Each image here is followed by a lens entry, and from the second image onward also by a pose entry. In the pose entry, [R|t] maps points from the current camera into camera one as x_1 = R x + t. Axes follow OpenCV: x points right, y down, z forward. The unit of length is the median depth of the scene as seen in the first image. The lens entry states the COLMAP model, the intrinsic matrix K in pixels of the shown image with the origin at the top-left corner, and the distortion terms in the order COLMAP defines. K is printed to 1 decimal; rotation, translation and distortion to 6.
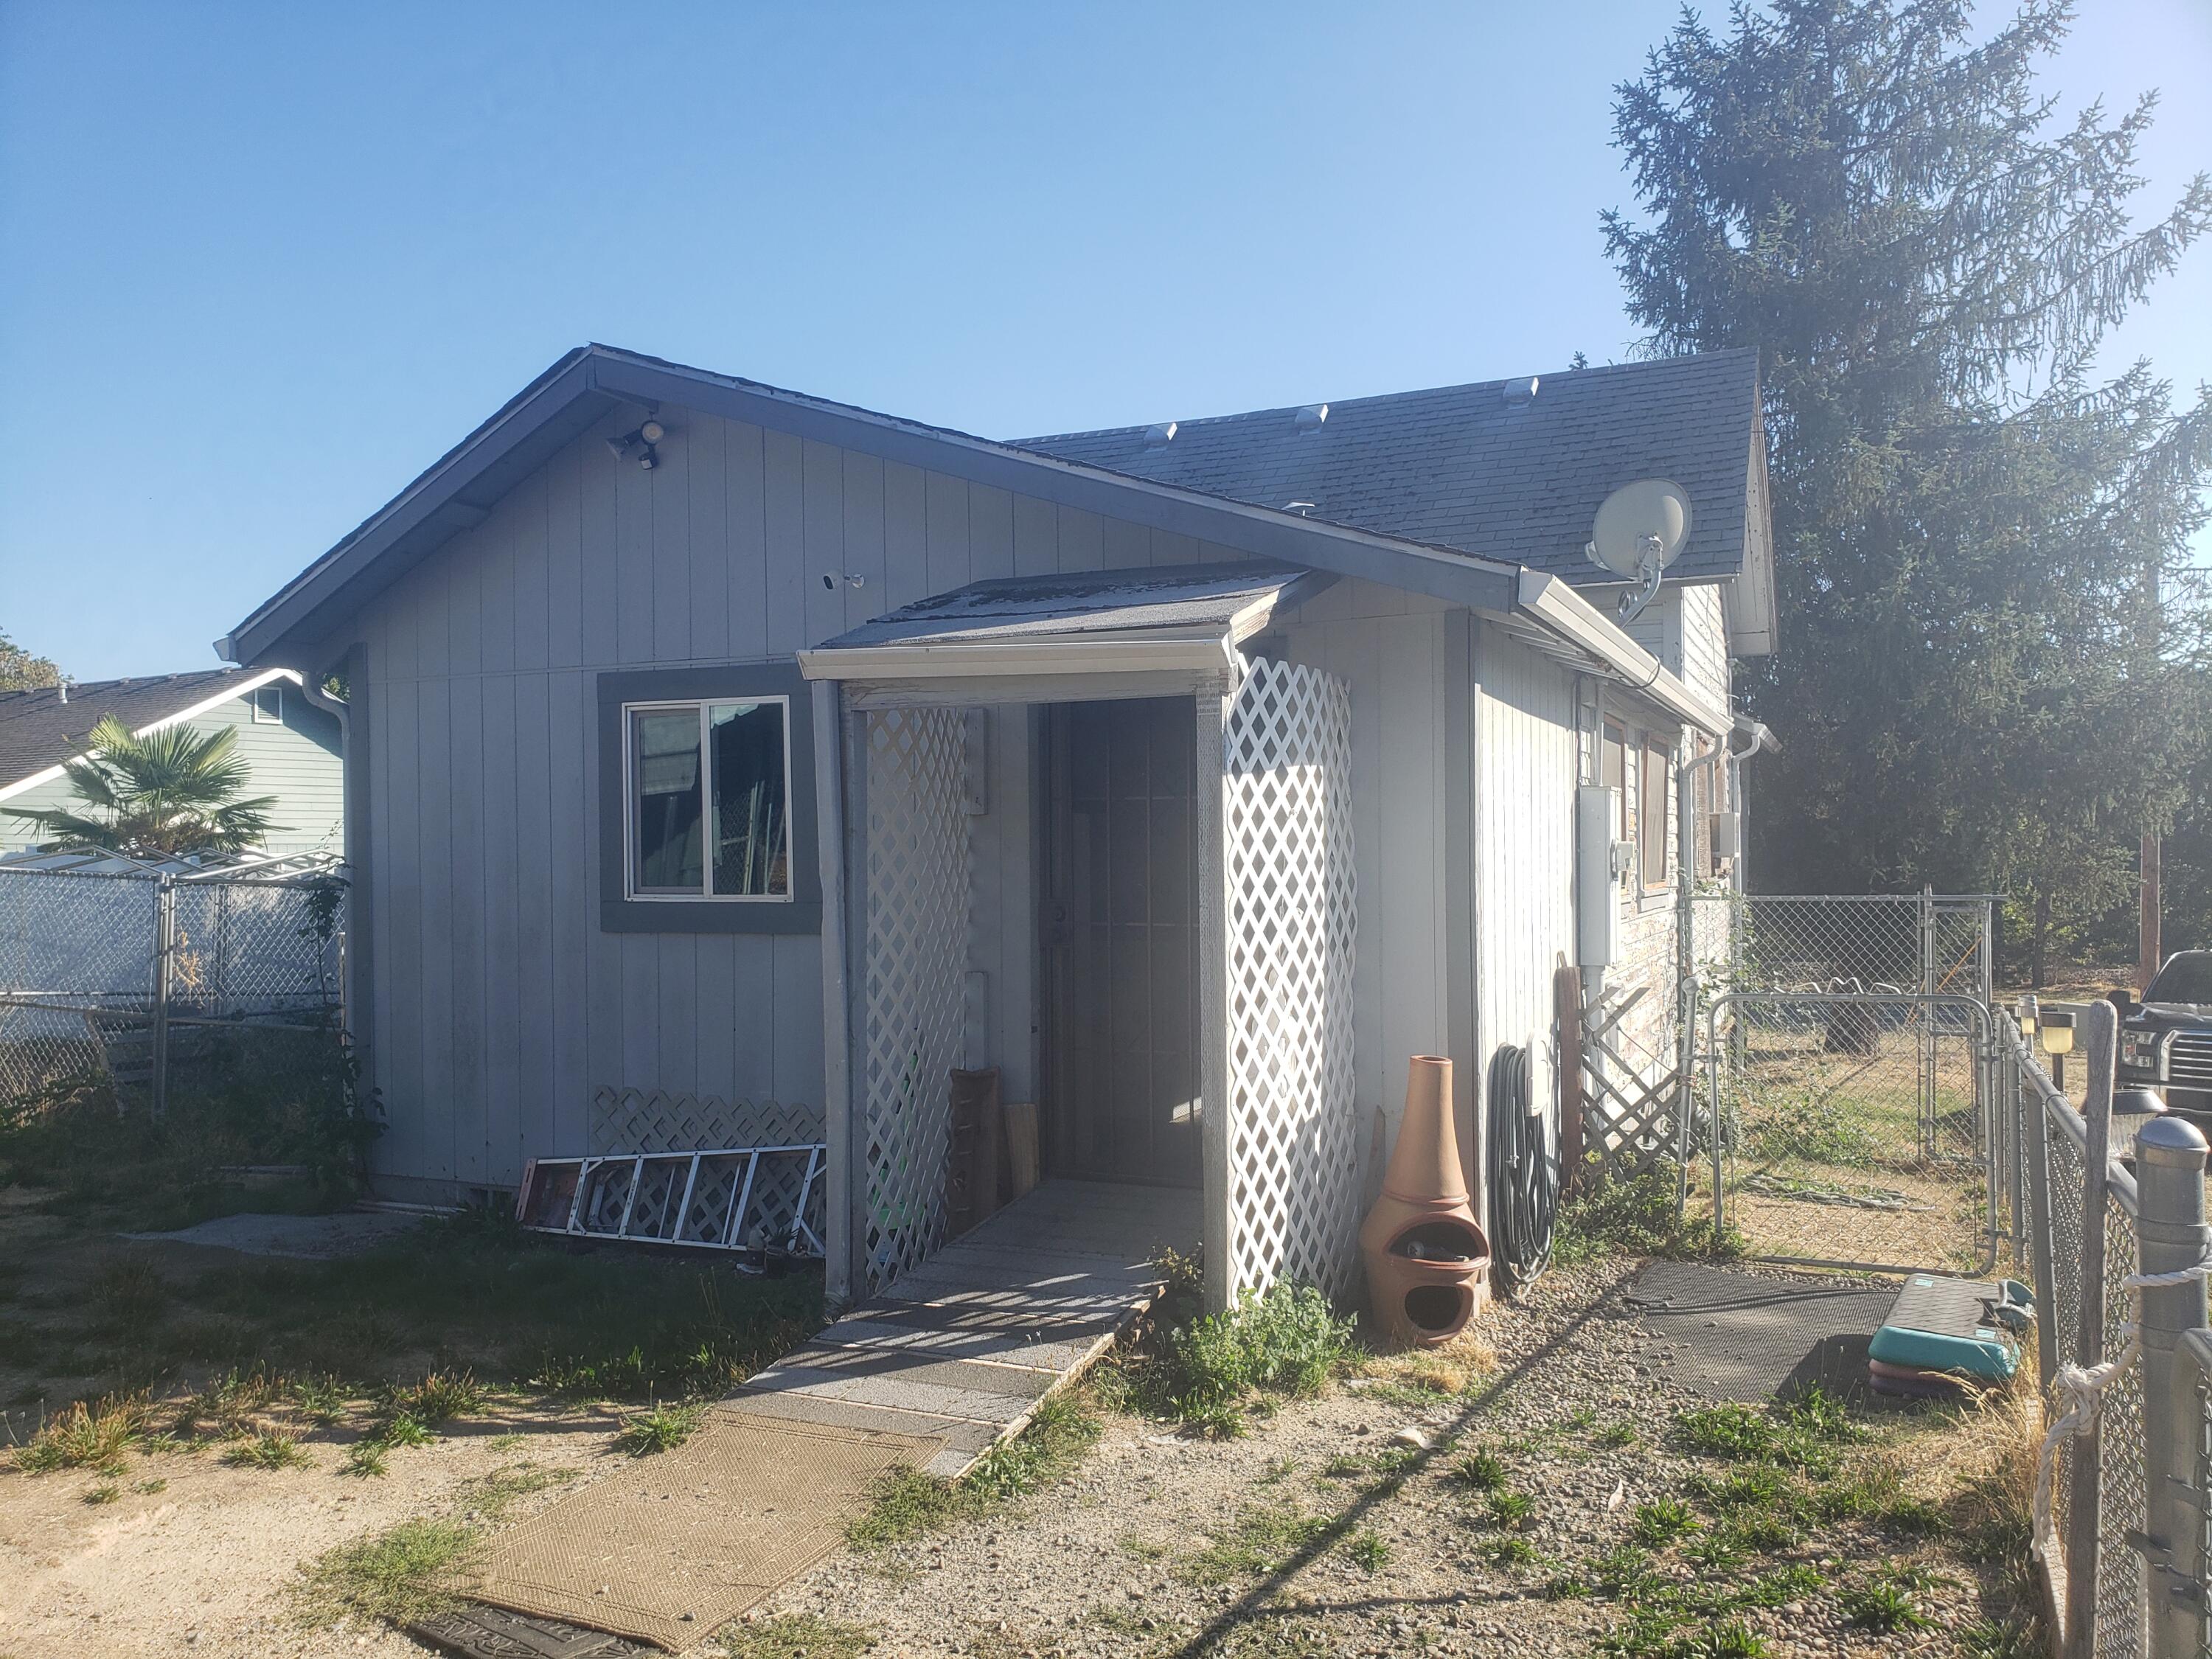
lens RADIAL K [[1684.7, 0, 1102.5], [0, 1684.7, 876.0], [0, 0, 1]] dist [0.070576, -0.000771]
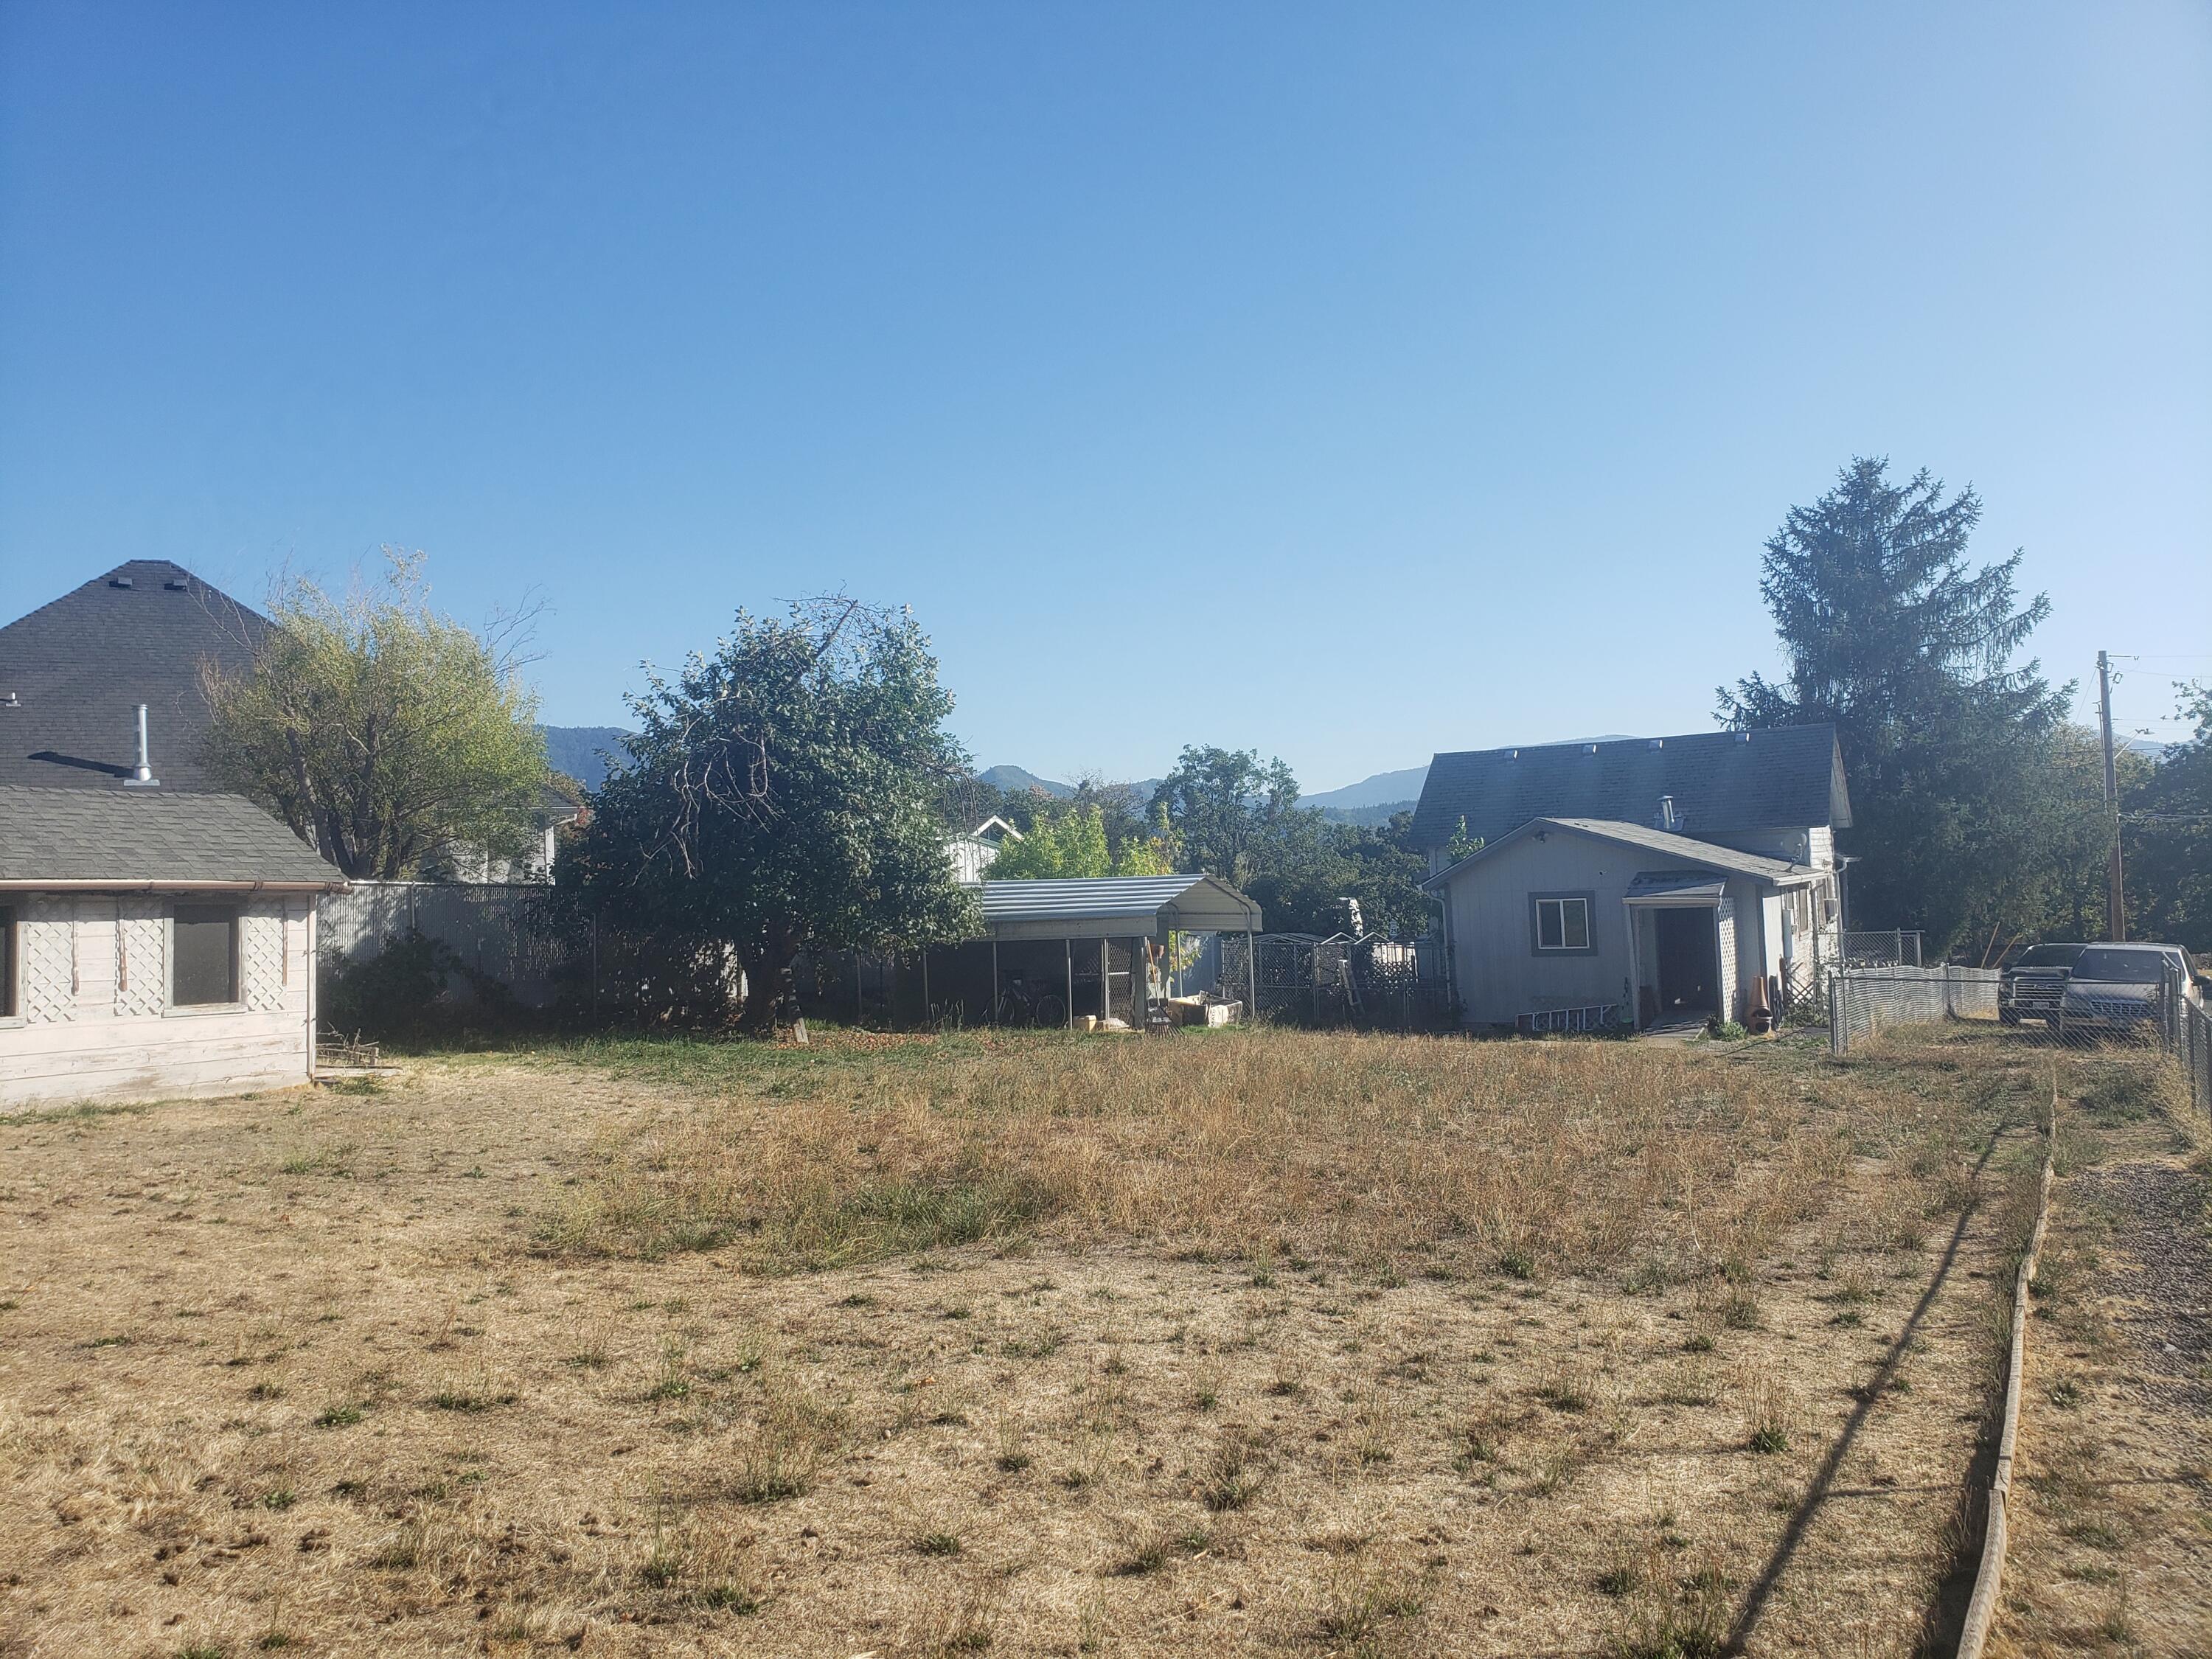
lens RADIAL K [[1742.1, 0, 1069.8], [0, 1742.1, 837.1], [0, 0, 1]] dist [0.013179, -0.000080]
pose [[0.995576, -0.037243, -0.086264, -0.948093], [0.034488, 0.998853, -0.033202, -0.139625], [0.087402, 0.030080, 0.995719, -2.986030]]
